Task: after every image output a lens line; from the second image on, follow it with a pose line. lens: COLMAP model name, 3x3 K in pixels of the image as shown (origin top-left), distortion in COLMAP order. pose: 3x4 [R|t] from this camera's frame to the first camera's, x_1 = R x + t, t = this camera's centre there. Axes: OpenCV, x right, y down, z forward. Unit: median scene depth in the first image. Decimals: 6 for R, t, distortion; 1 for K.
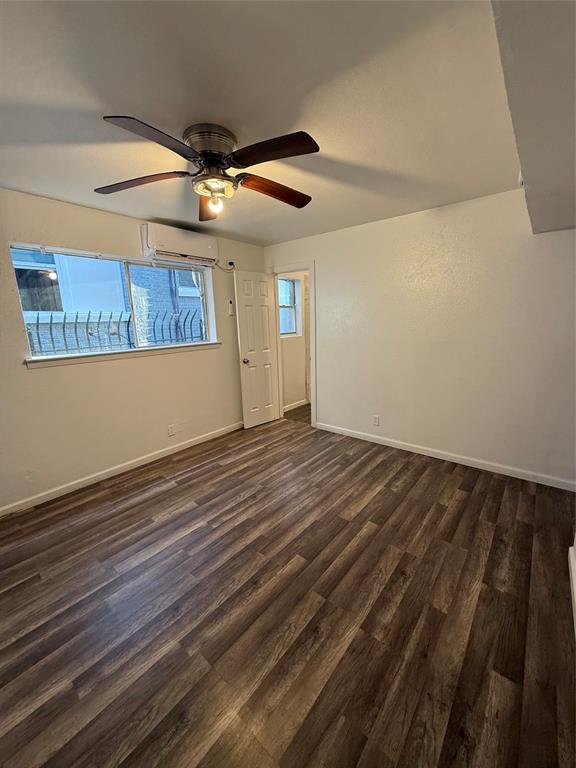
lens RADIAL K [[306.0, 0, 289.5], [0, 306.0, 382.9], [0, 0, 1]] dist [-0.001600, 0.000433]
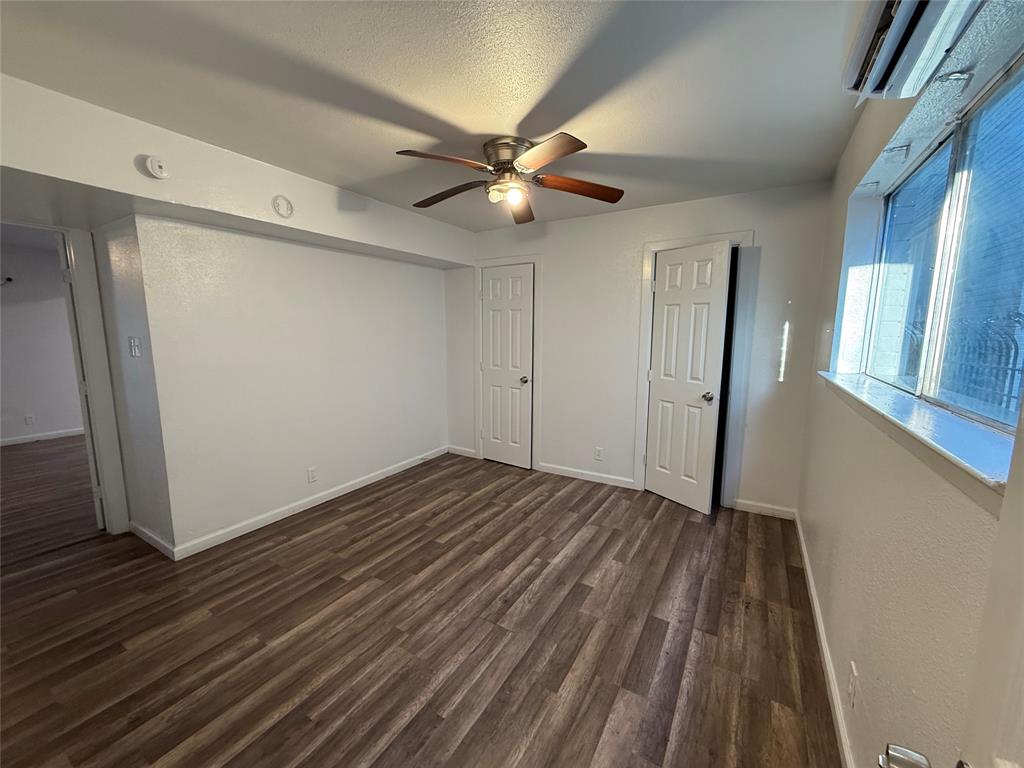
lens RADIAL K [[408.0, 0, 513.6], [0, 408.0, 388.6], [0, 0, 1]] dist [-0.001600, 0.000433]
pose [[-0.988254, 0.047303, -0.145314, -0.031964], [-0.005502, 0.939256, 0.343174, -0.368402], [0.152720, 0.339942, -0.927963, 1.835054]]
